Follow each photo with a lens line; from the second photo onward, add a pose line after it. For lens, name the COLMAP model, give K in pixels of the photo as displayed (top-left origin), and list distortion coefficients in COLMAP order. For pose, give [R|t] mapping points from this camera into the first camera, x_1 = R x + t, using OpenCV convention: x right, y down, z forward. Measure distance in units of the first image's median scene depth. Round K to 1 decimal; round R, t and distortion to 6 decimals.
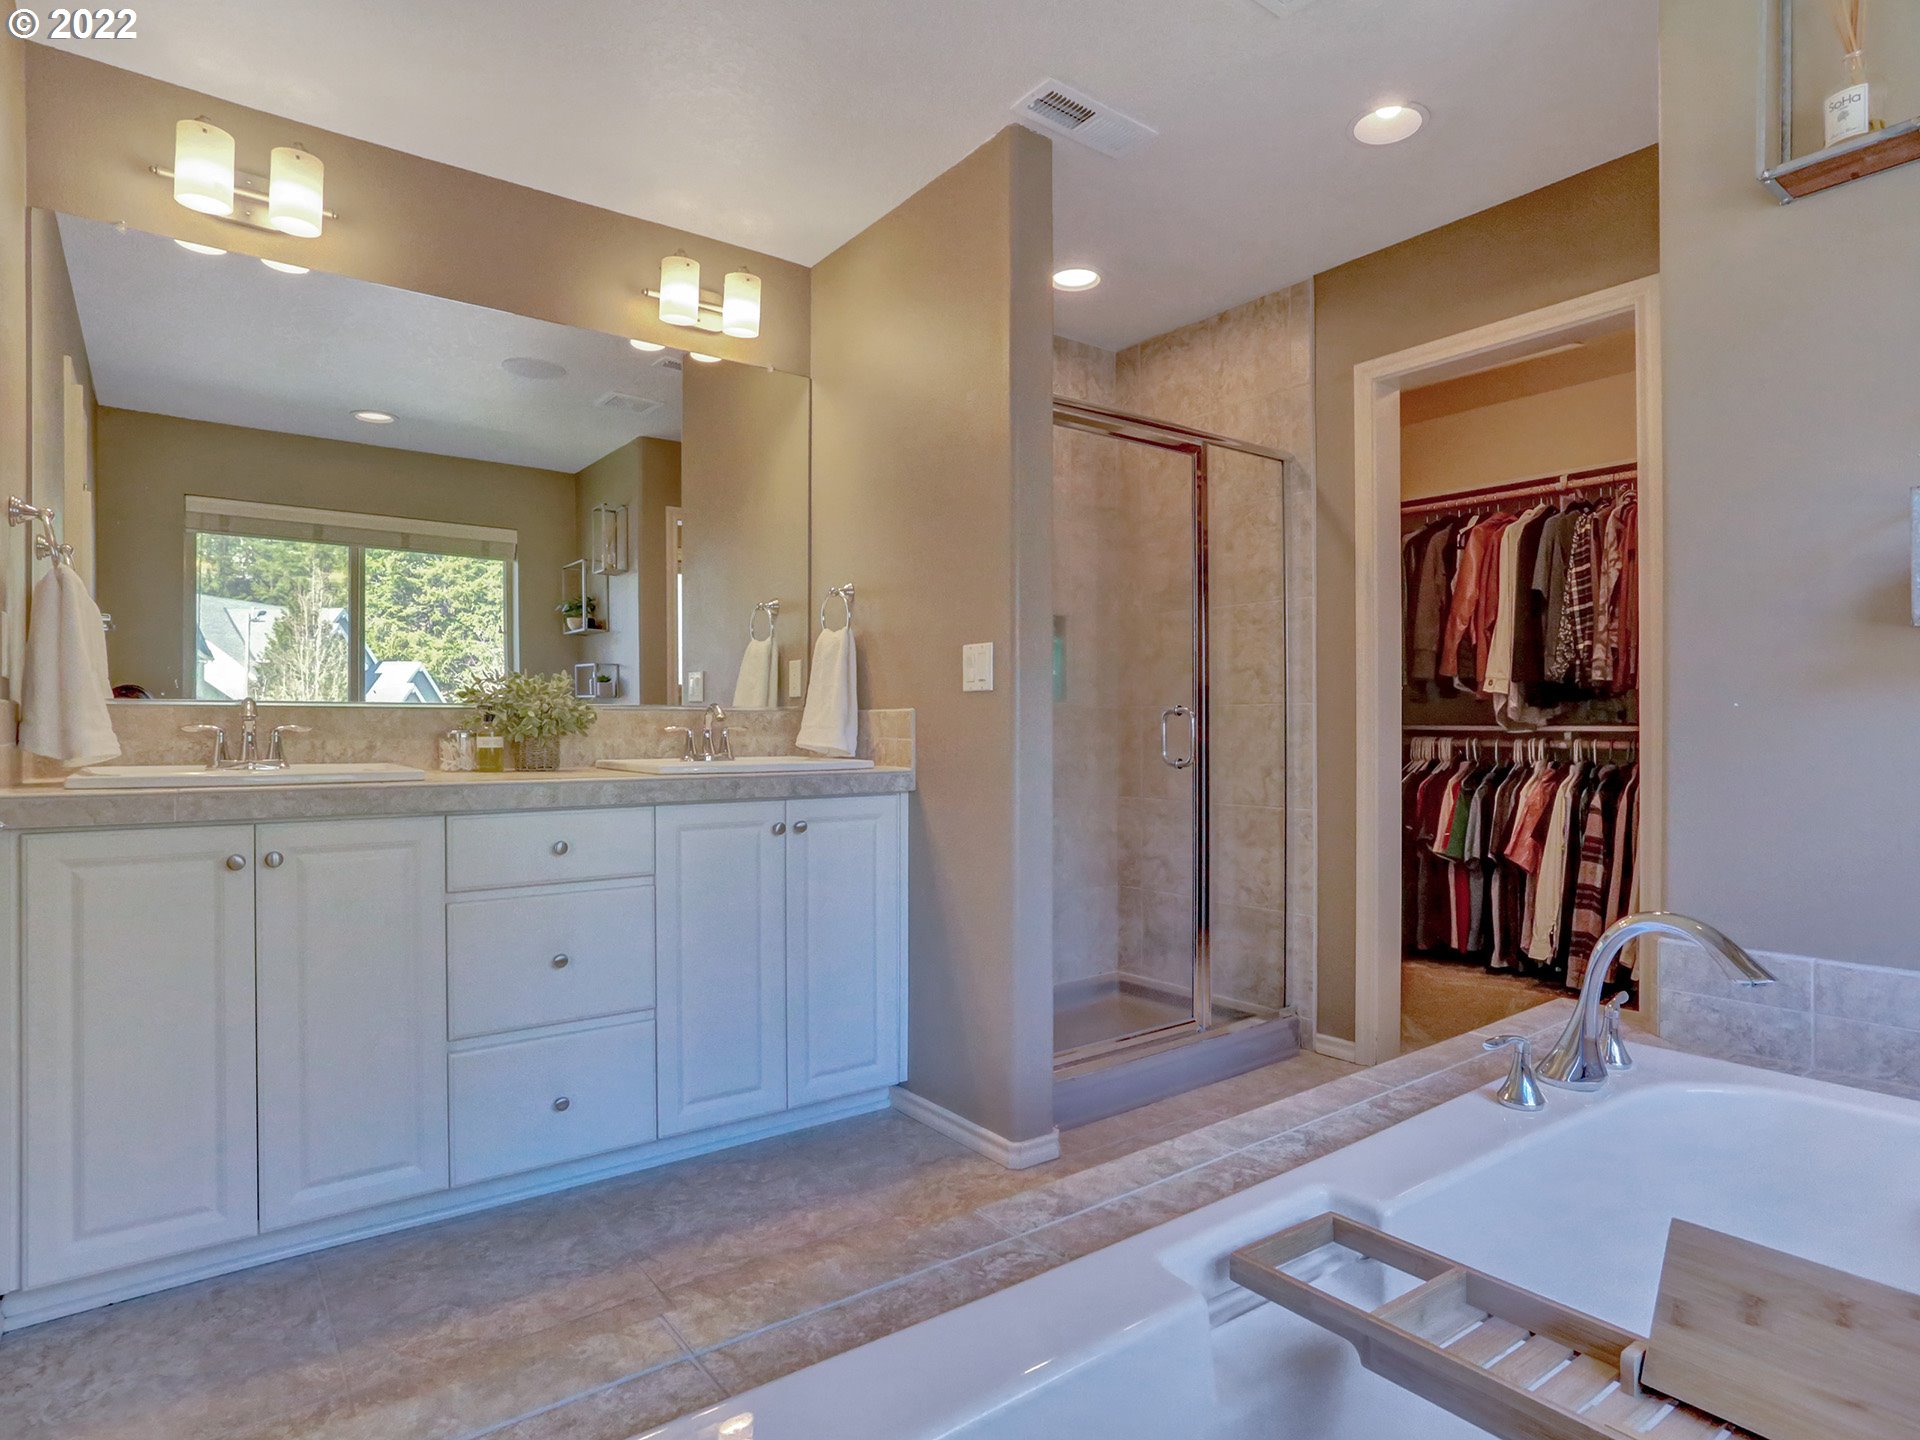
lens RADIAL K [[1080.3, 0, 960.0], [0, 1080.3, 720.0], [0, 0, 1]] dist [-0.053965, 0.030793]
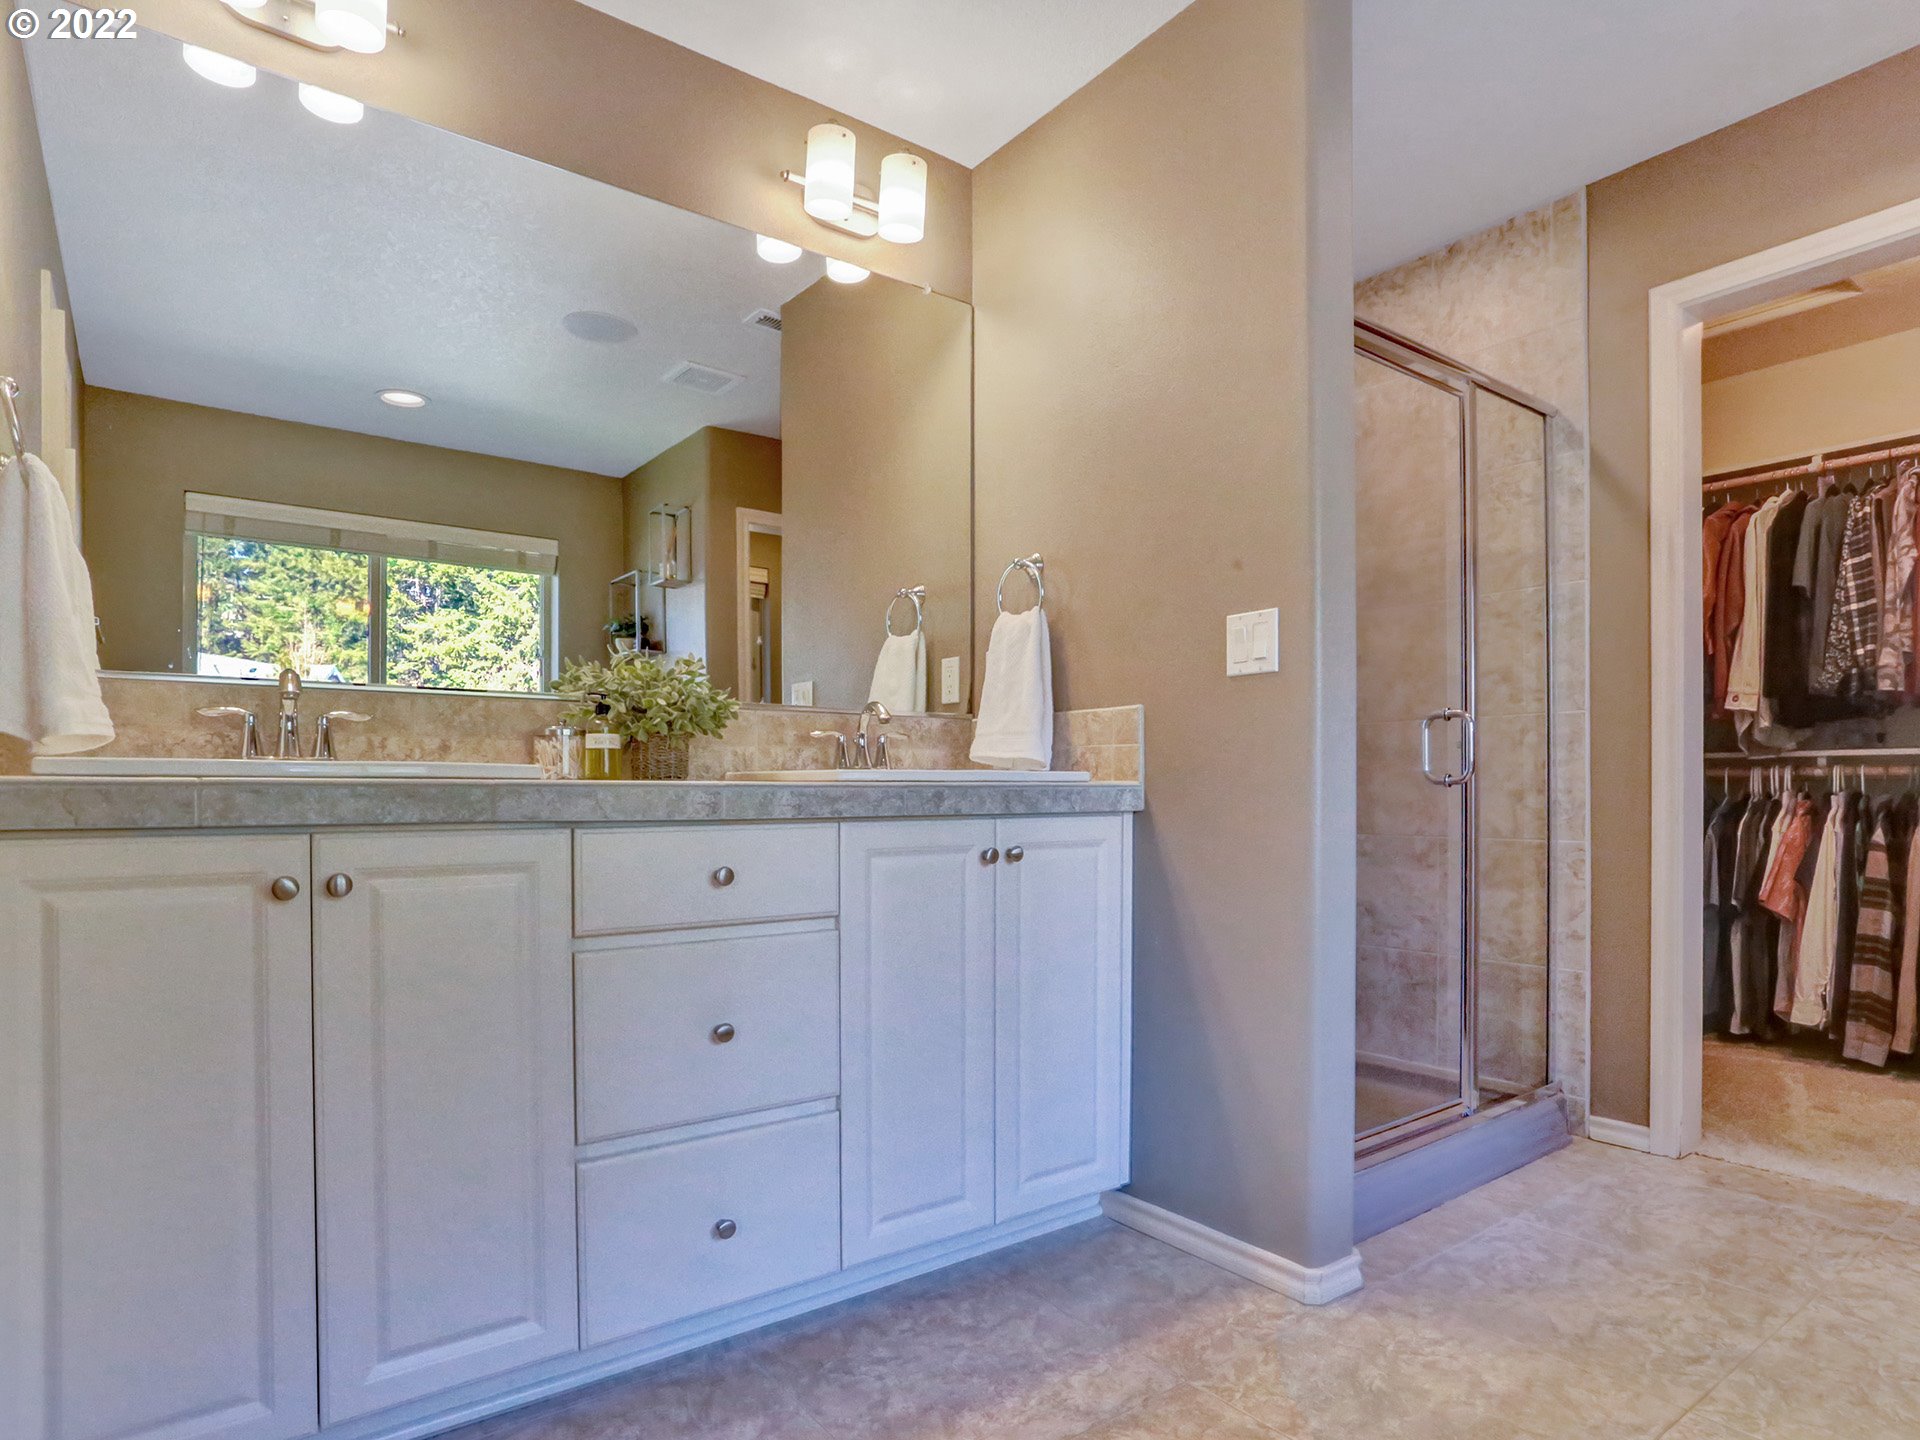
lens RADIAL K [[1091.9, 0, 958.0], [0, 1091.9, 787.6], [0, 0, 1]] dist [-0.055893, 0.028157]
pose [[0.999998, -0.000192, 0.001769, -0.151815], [0.000184, 0.999989, 0.004601, 0.039491], [-0.001770, -0.004601, 0.999988, 0.188133]]
